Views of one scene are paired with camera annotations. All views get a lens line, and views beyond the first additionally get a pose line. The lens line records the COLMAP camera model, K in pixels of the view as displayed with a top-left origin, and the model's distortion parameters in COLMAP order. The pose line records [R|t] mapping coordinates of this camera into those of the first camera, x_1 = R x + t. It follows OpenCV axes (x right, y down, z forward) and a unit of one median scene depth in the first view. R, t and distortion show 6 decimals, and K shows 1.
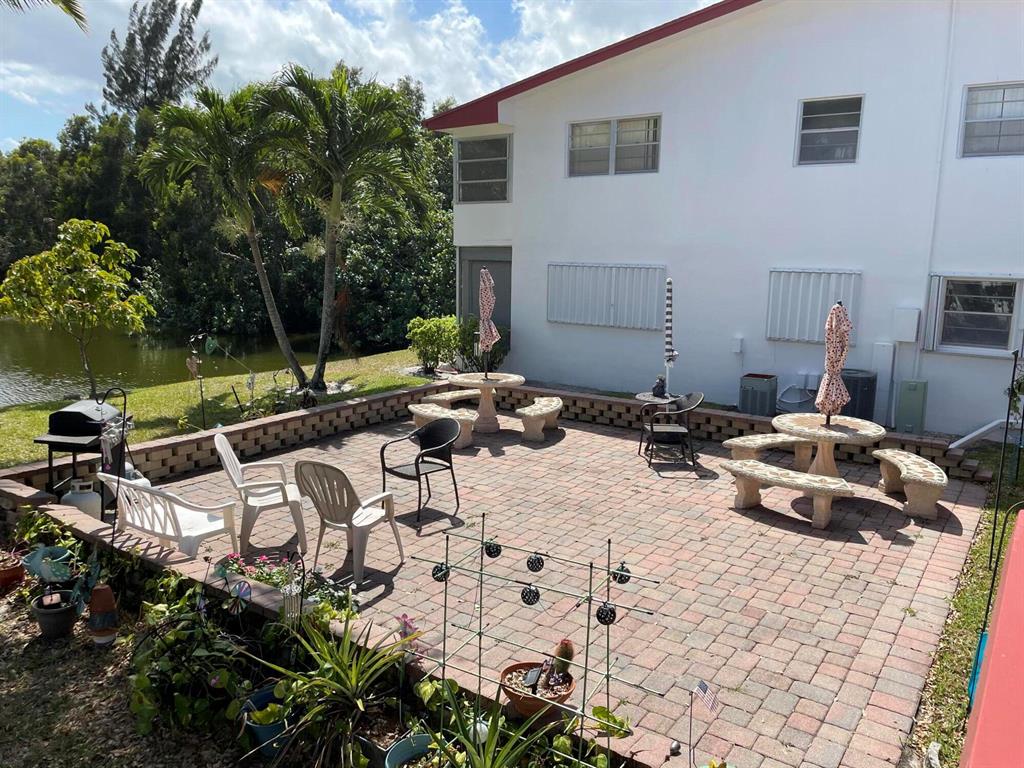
lens RADIAL K [[777.7, 0, 528.3], [0, 777.7, 383.7], [0, 0, 1]] dist [0.094720, -0.116512]
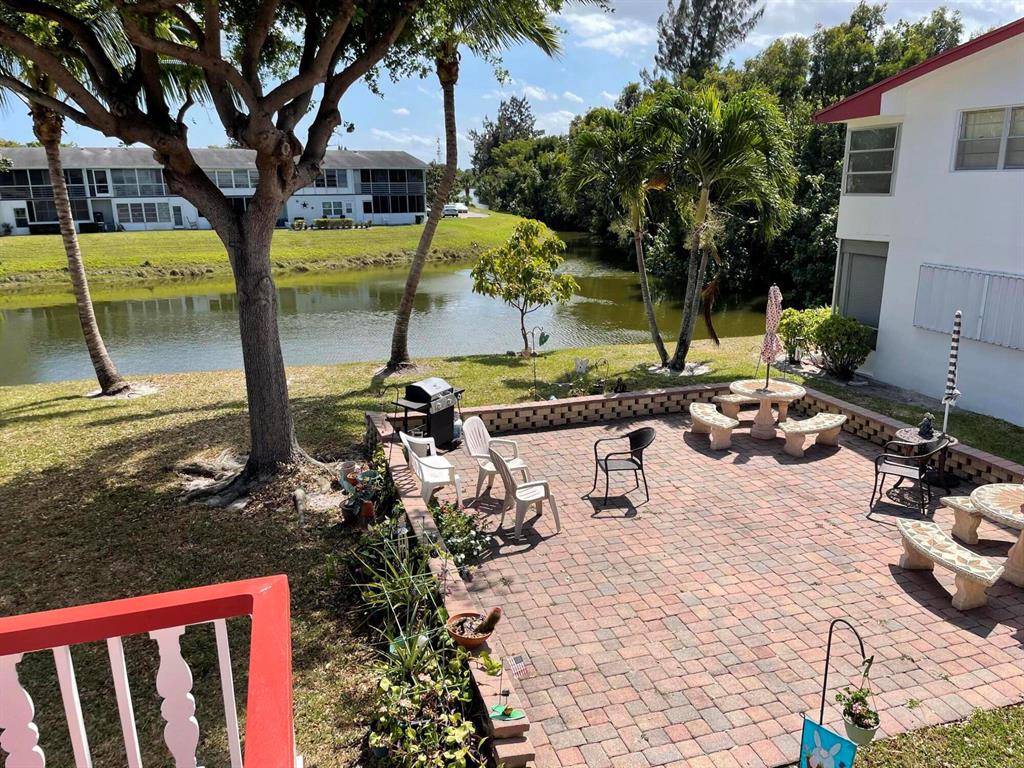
lens RADIAL K [[779.1, 0, 512.0], [0, 779.1, 384.0], [0, 0, 1]] dist [0.103080, -0.124937]
pose [[0.781525, 0.134083, -0.609295, 0.255768], [-0.089126, 0.990610, 0.103677, -0.072318], [0.617475, -0.026722, 0.786136, -0.048302]]
